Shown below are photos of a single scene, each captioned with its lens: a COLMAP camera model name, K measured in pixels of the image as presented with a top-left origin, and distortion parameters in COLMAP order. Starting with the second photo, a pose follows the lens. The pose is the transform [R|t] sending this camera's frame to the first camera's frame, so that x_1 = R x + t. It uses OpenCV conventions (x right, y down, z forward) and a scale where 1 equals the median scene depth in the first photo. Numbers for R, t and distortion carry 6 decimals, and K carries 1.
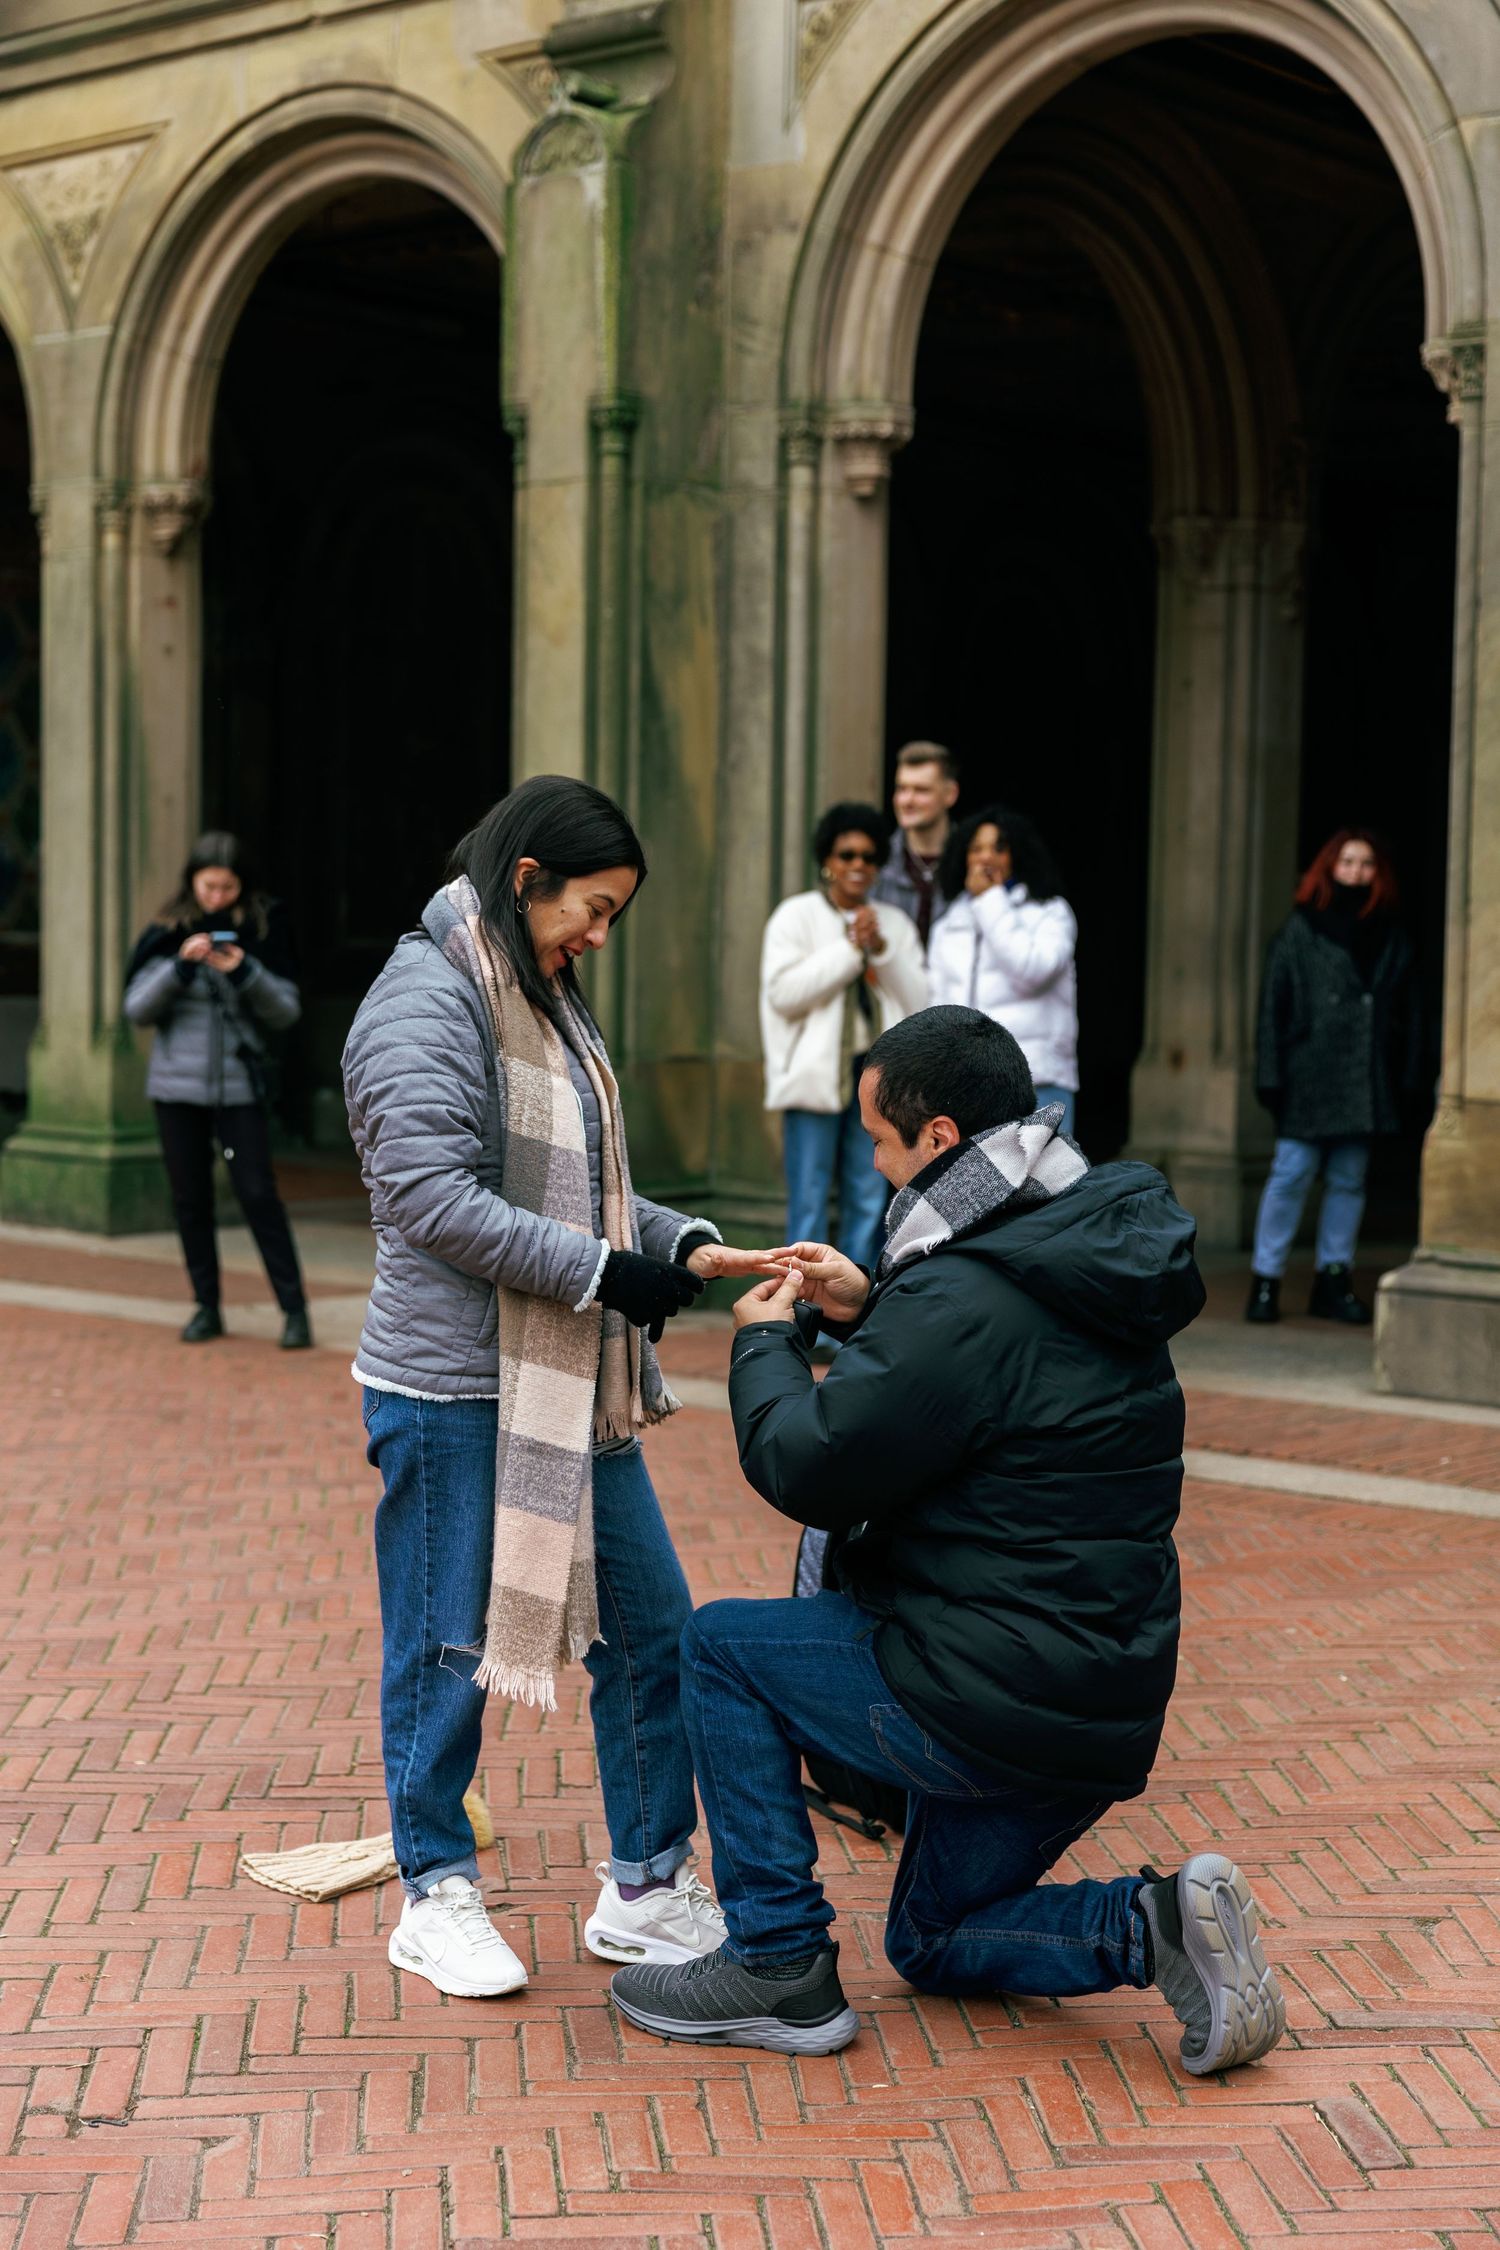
lens RADIAL K [[3322.4, 0, 770.8], [0, 3322.4, 1083.1], [0, 0, 1]] dist [-0.005194, 0.080375]
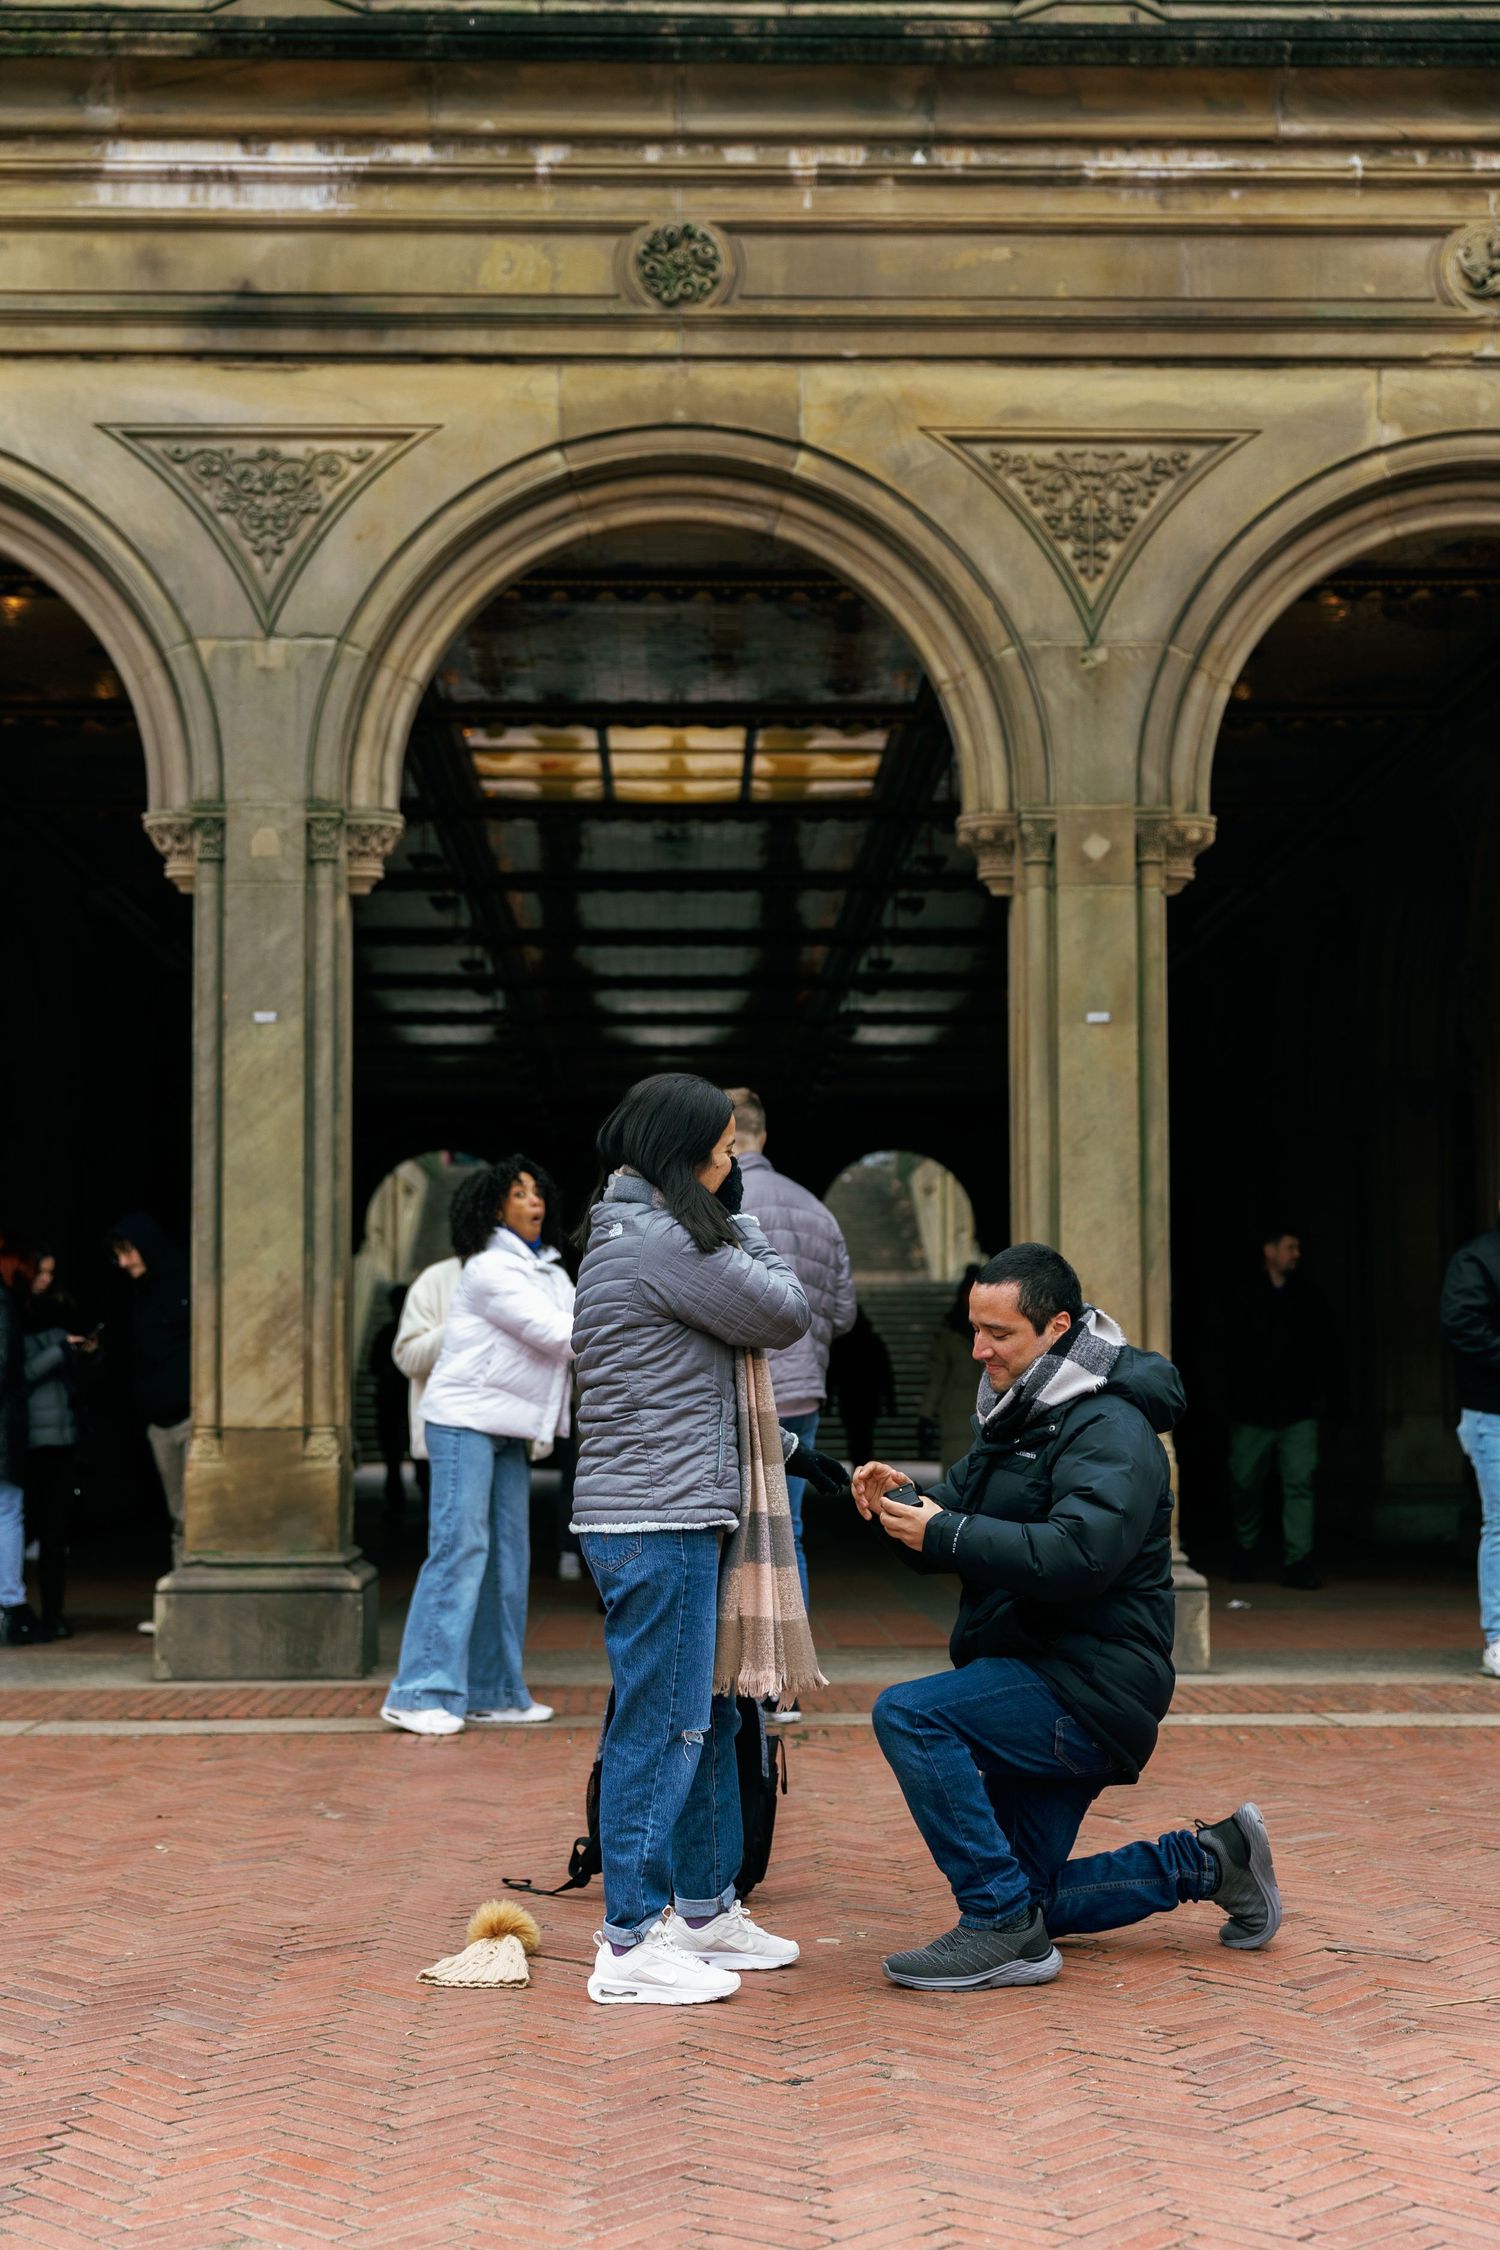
lens RADIAL K [[3117.0, 0, 729.8], [0, 3117.0, 1134.9], [0, 0, 1]] dist [0.012583, -0.039642]
pose [[0.748103, 0.029922, 0.662908, -0.414319], [0.051218, 0.993399, -0.102640, 0.025155], [-0.661603, 0.110738, 0.741632, 0.021208]]
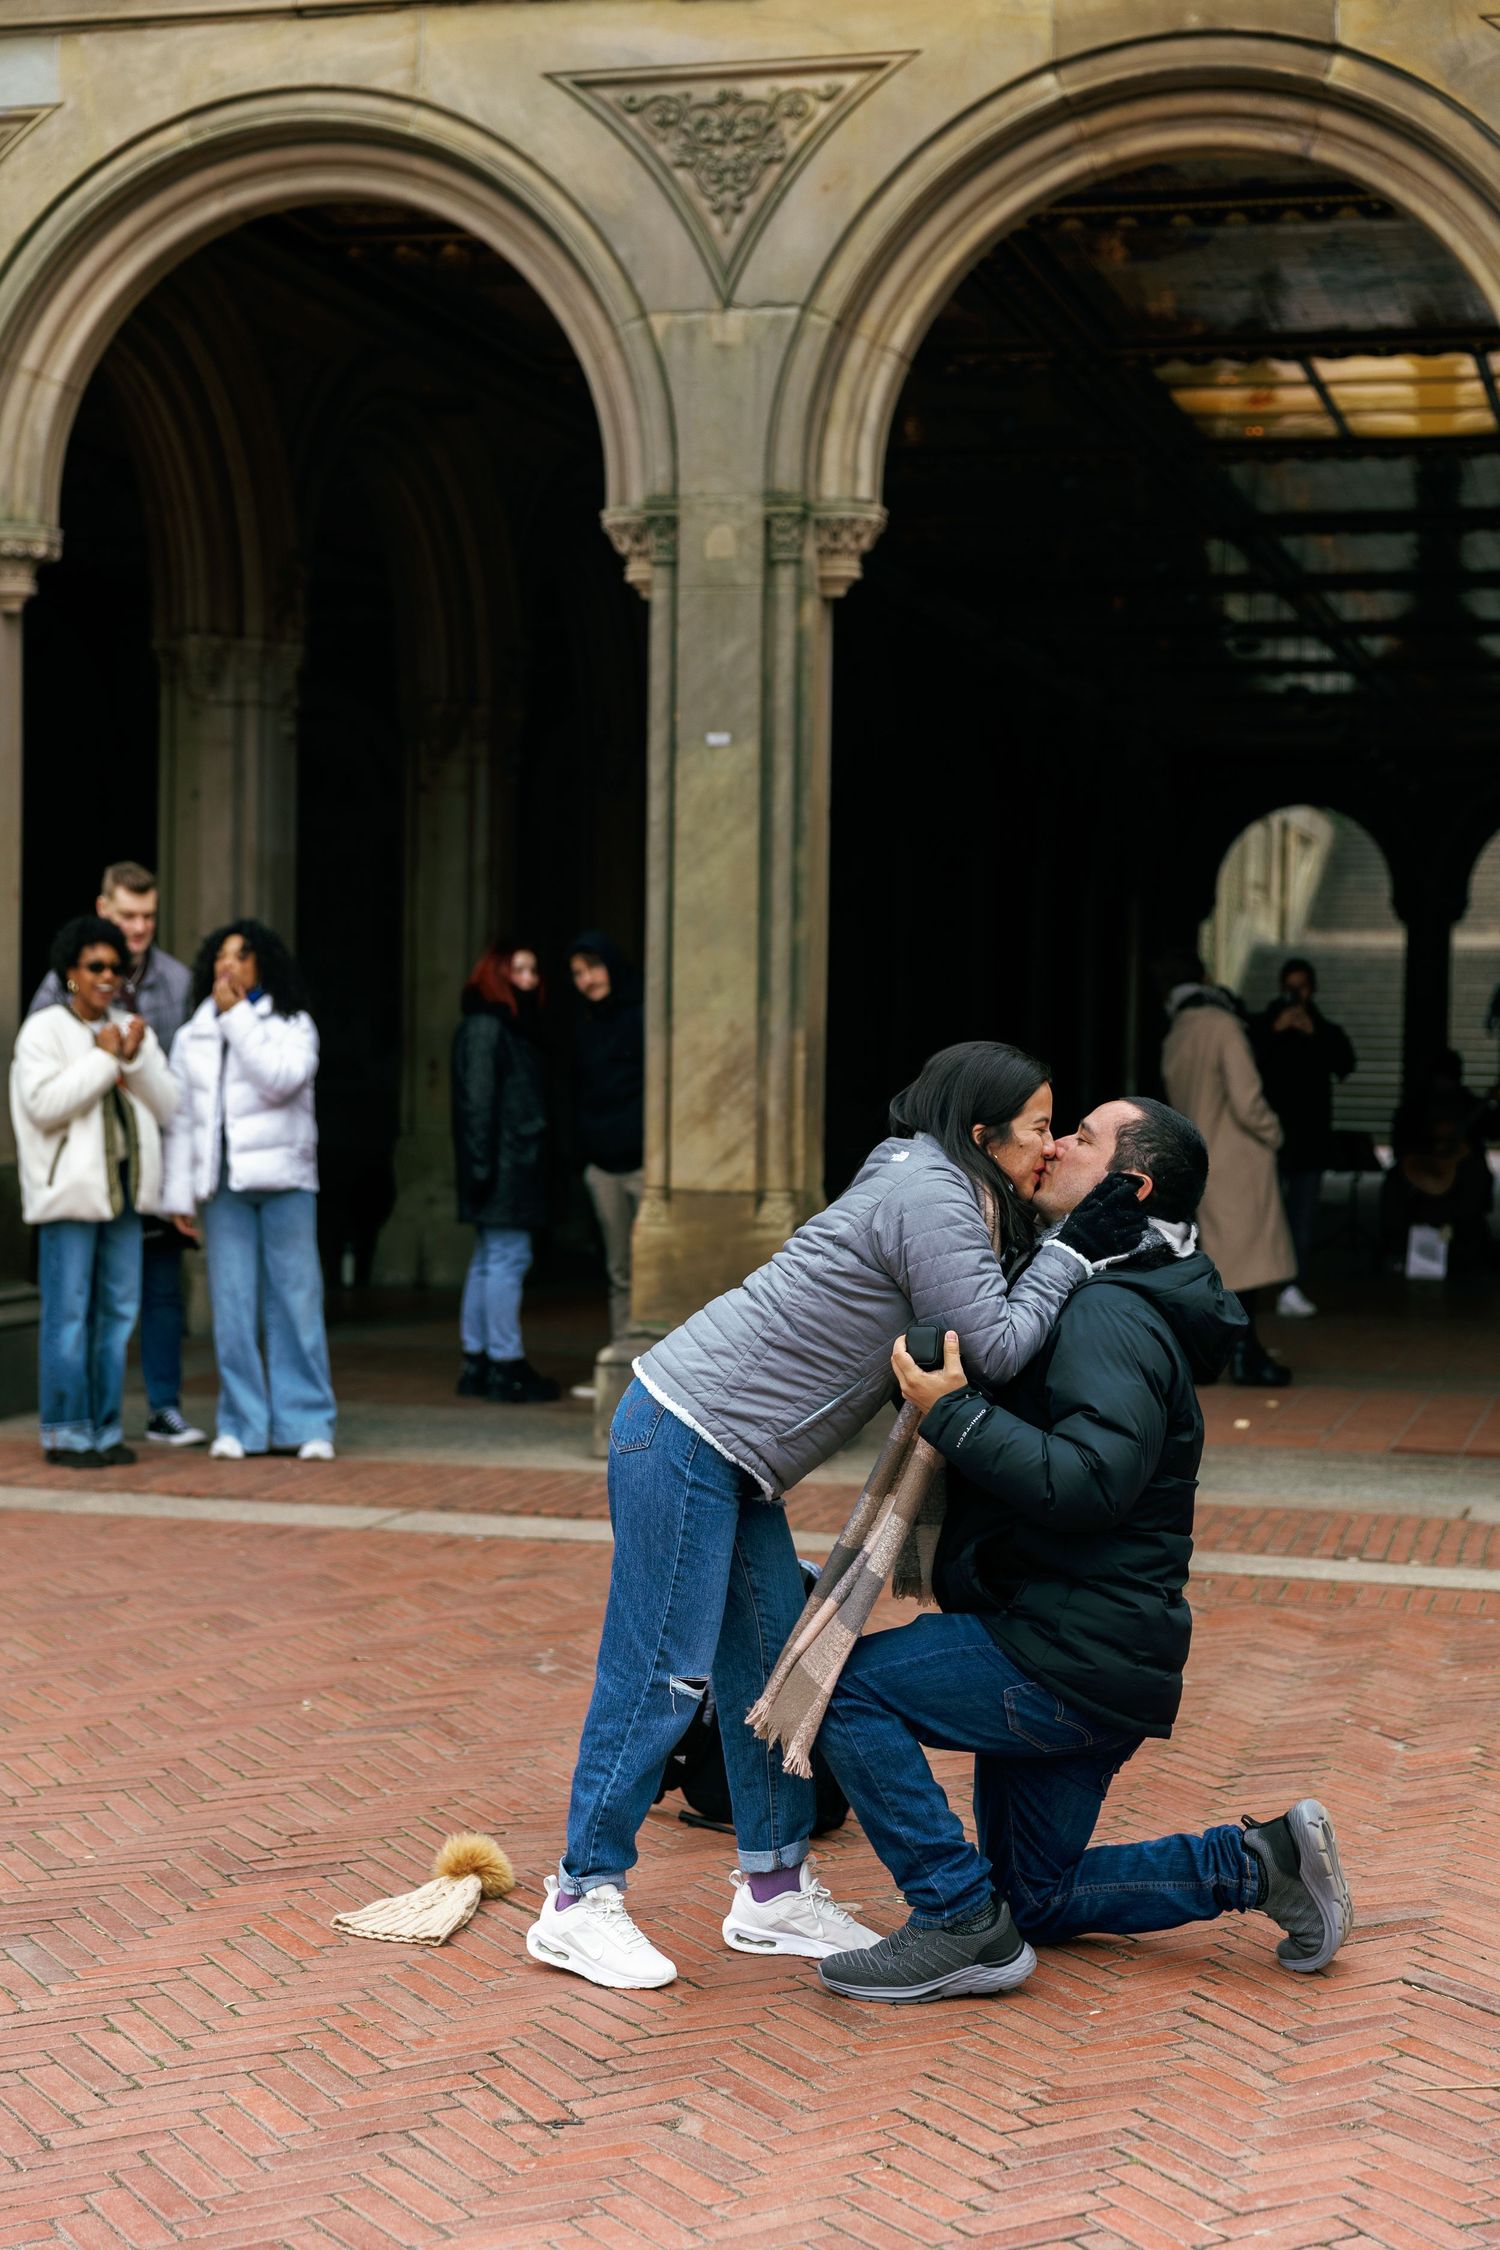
lens RADIAL K [[3349.9, 0, 750.0], [0, 3349.9, 1125.0], [0, 0, 1]] dist [0.011778, -0.042863]
pose [[0.905718, -0.017987, 0.423498, -0.245433], [0.022980, 0.999714, -0.006687, -0.008843], [-0.423256, 0.015788, 0.905872, -0.031301]]
